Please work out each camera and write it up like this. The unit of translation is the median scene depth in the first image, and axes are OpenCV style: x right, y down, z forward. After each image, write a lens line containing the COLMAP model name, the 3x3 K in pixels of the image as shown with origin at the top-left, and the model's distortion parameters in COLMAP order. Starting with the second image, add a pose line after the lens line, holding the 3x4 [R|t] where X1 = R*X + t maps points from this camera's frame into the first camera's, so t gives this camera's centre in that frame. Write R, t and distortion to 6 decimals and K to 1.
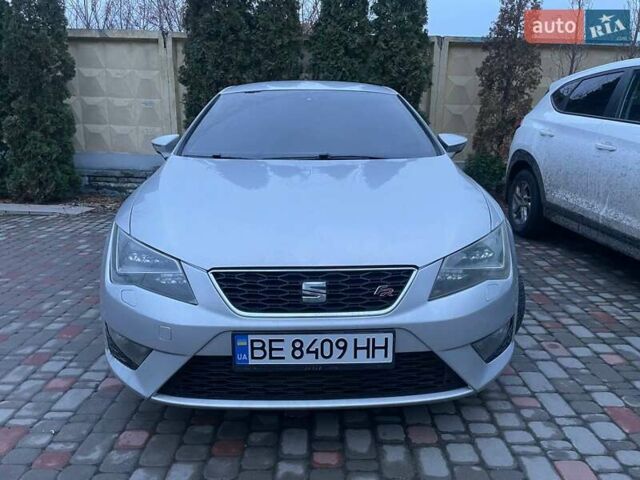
lens RADIAL K [[486.2, 0, 324.2], [0, 486.2, 234.9], [0, 0, 1]] dist [0.028950, -0.035169]
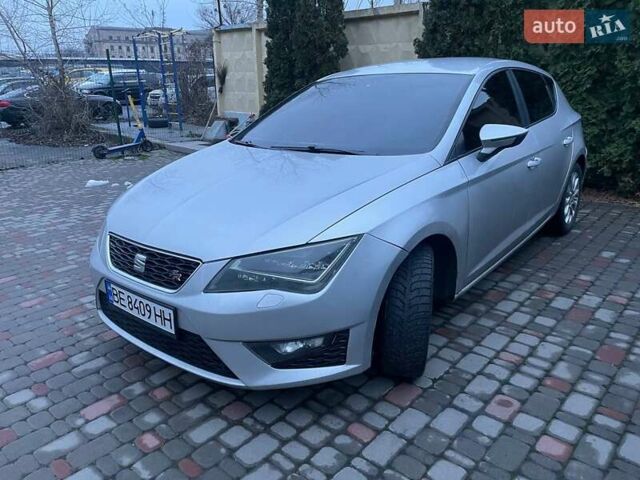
lens RADIAL K [[486.2, 0, 323.1], [0, 486.2, 243.6], [0, 0, 1]] dist [0.028950, -0.035169]
pose [[0.748706, 0.181463, -0.637582, 1.112828], [-0.119201, 0.982980, 0.139790, -0.165428], [0.652098, -0.028661, 0.757593, 0.328013]]
